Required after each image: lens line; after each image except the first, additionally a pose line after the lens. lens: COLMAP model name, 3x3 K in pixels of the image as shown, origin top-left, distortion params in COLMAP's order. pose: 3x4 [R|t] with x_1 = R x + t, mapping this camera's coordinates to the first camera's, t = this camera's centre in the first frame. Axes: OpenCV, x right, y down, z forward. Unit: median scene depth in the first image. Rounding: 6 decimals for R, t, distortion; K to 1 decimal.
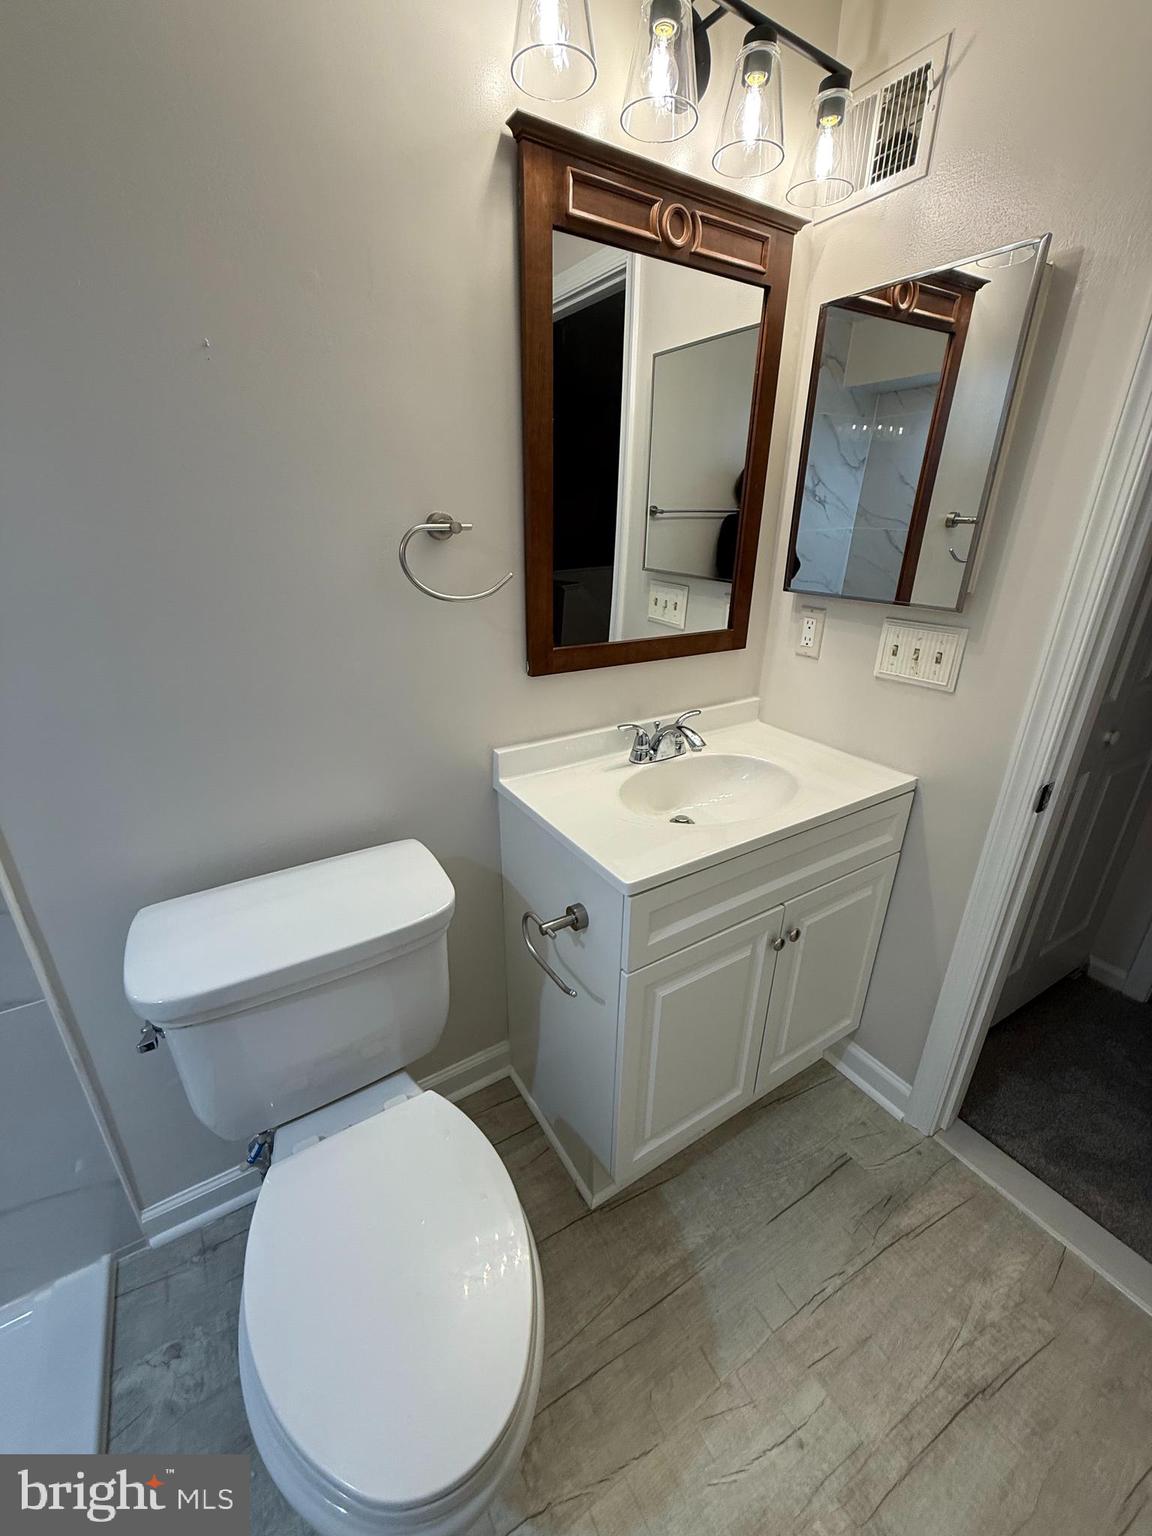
lens RADIAL K [[613.8, 0, 567.9], [0, 613.8, 770.1], [0, 0, 1]] dist [0.000313, -0.000437]
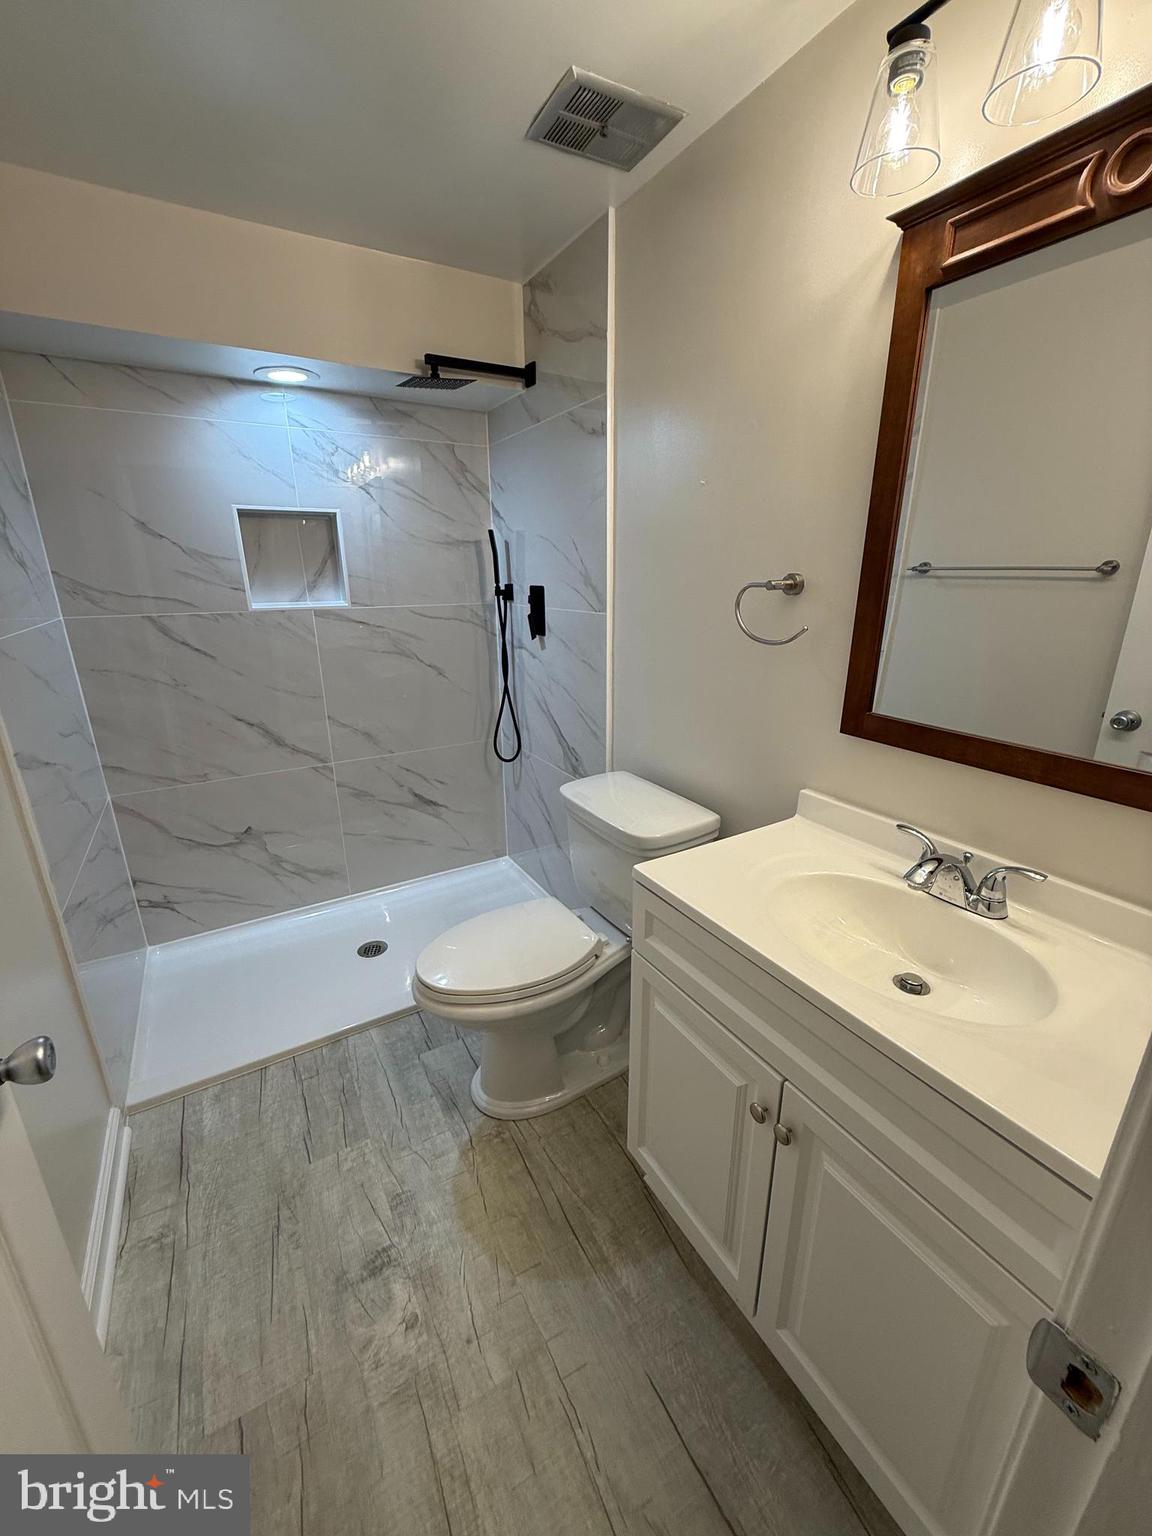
lens RADIAL K [[613.8, 0, 576.7], [0, 613.8, 765.4], [0, 0, 1]] dist [0.000313, -0.000437]
pose [[-0.027535, 0.299425, -0.953723, 0.961455], [-0.374746, 0.881411, 0.287541, -0.240595], [0.926718, 0.365321, 0.087939, 0.562739]]
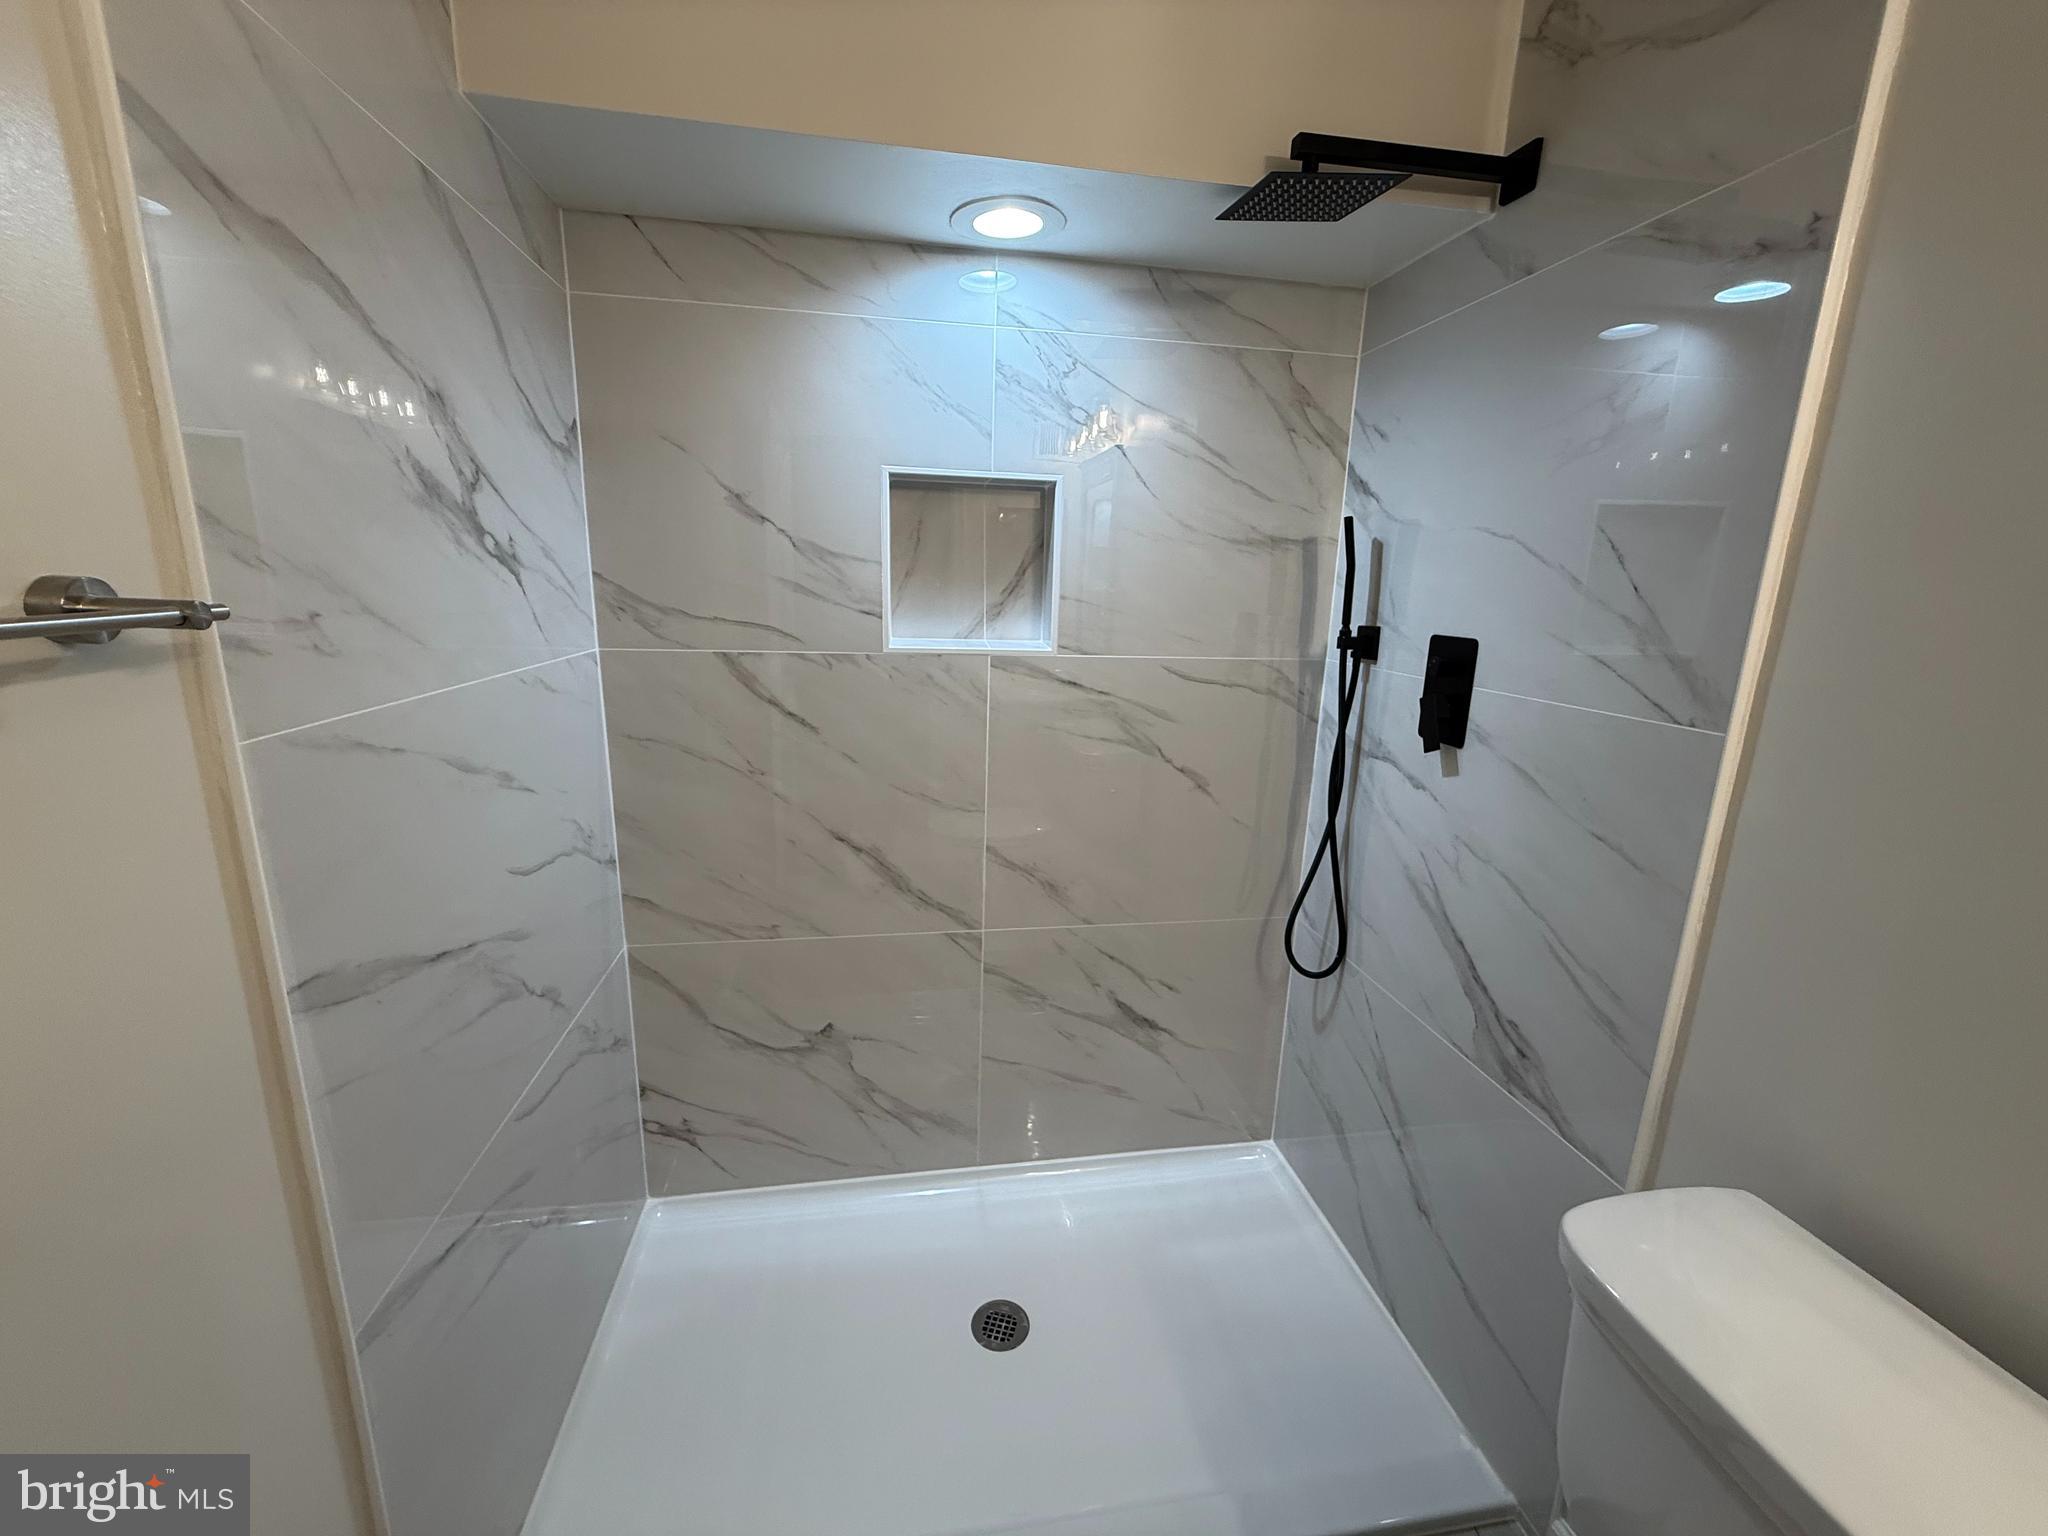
lens RADIAL K [[818.5, 0, 1021.7], [0, 818.5, 767.5], [0, 0, 1]] dist [0.000313, -0.000437]
pose [[-0.385403, 0.192181, -0.902514, 0.269952], [-0.380699, 0.857834, 0.345238, -0.144716], [0.840555, 0.476642, -0.257449, 0.279686]]
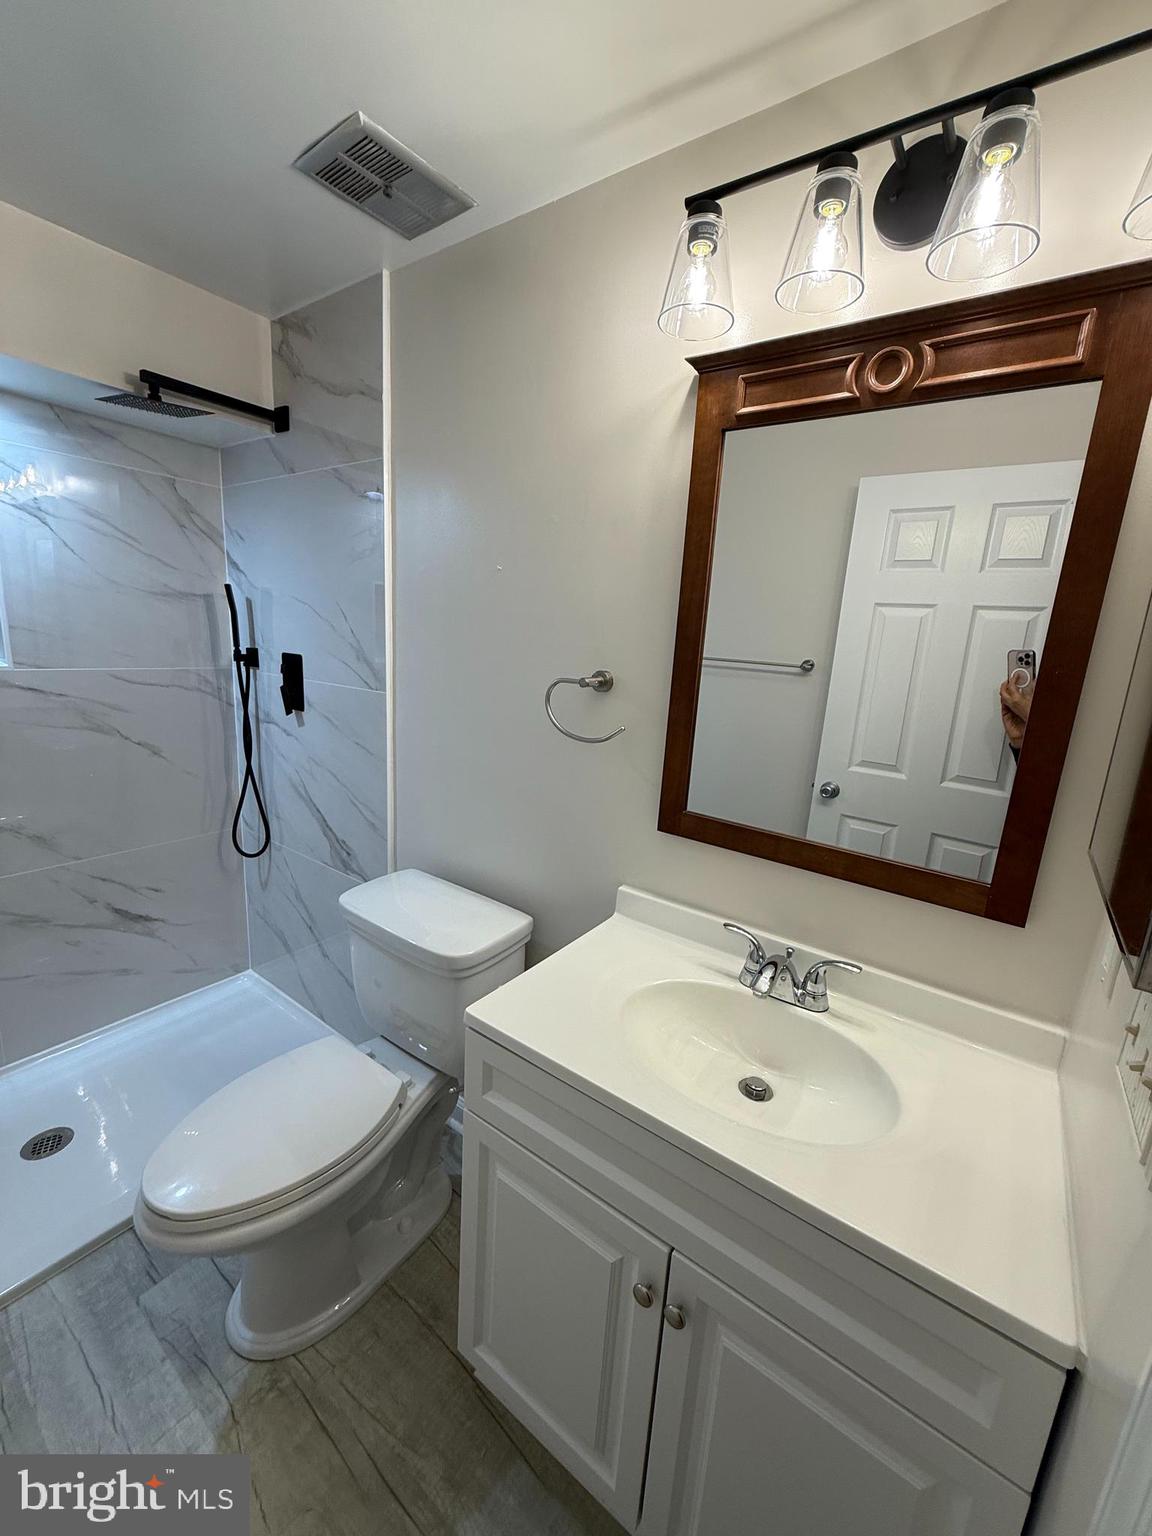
lens RADIAL K [[613.8, 0, 578.1], [0, 613.8, 765.4], [0, 0, 1]] dist [0.000313, -0.000437]
pose [[0.374701, 0.211900, -0.902606, 0.807308], [-0.406723, 0.912424, 0.045361, -0.251138], [0.833172, 0.350114, 0.428071, 0.449804]]
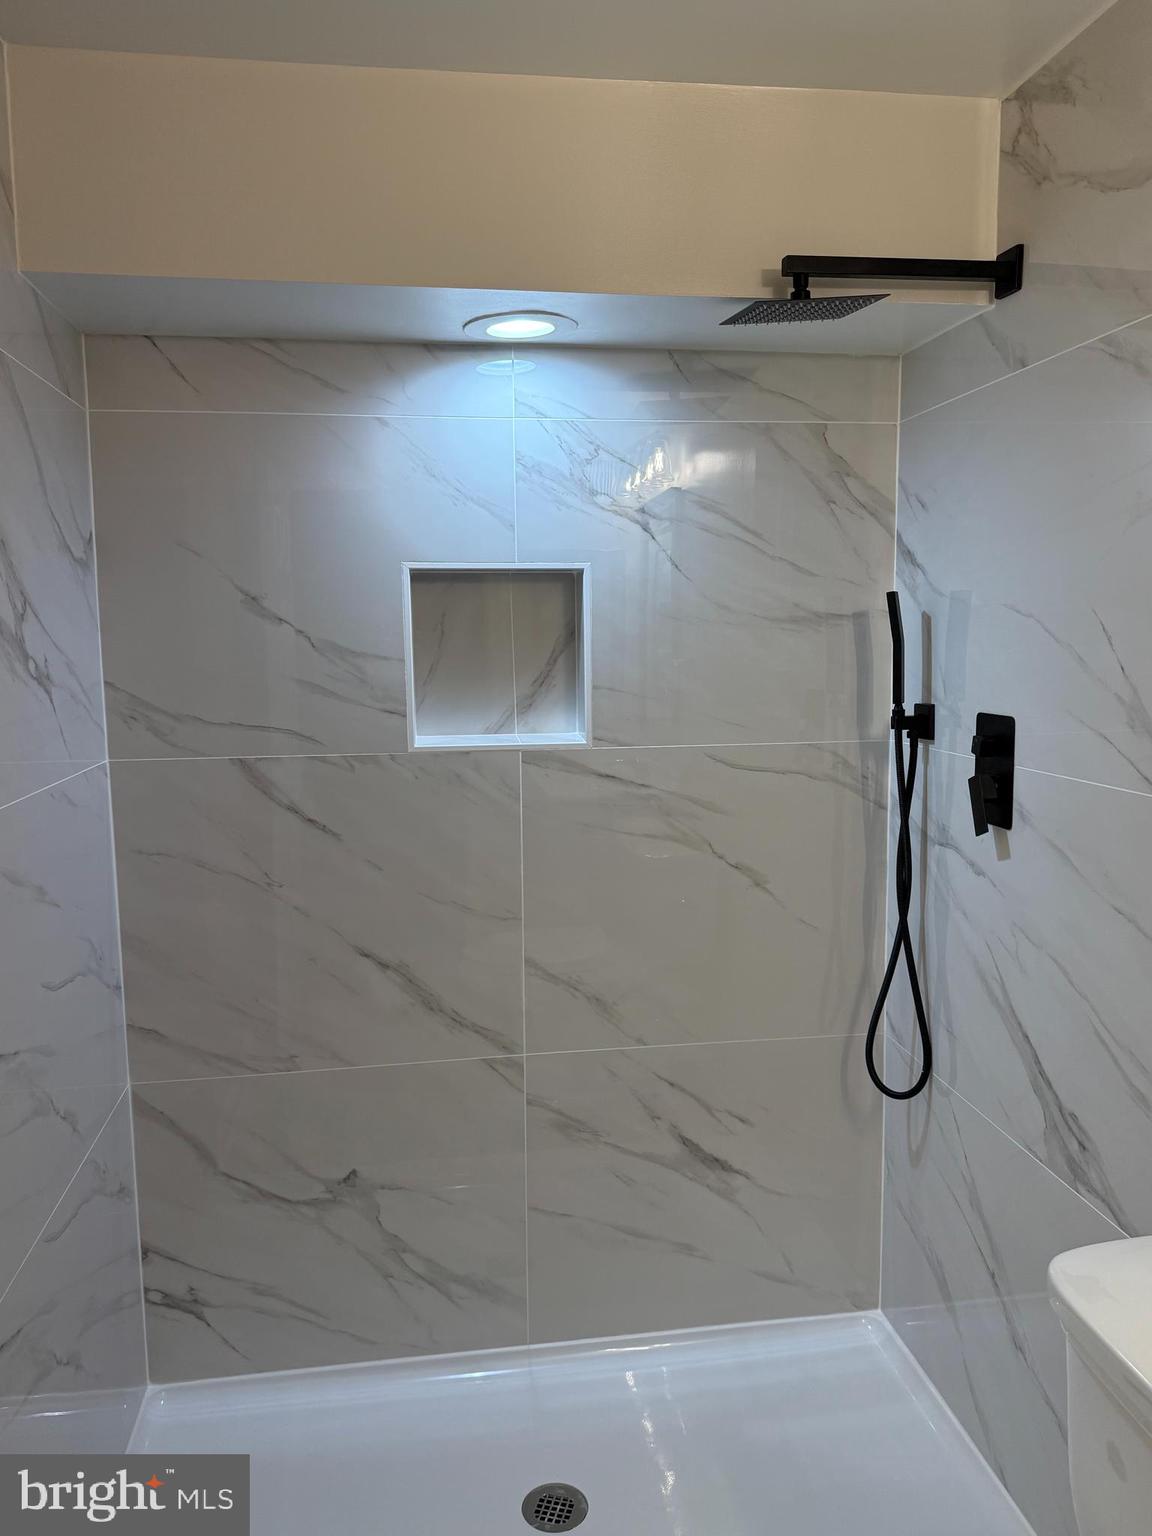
lens RADIAL K [[1140.8, 0, 569.8], [0, 1140.8, 772.4], [0, 0, 1]] dist [0.046369, -0.069870]
pose [[-0.400685, 0.111625, -0.909391, 0.622584], [-0.341108, 0.903024, 0.261139, -0.277134], [0.850351, 0.414835, -0.323752, 0.454655]]
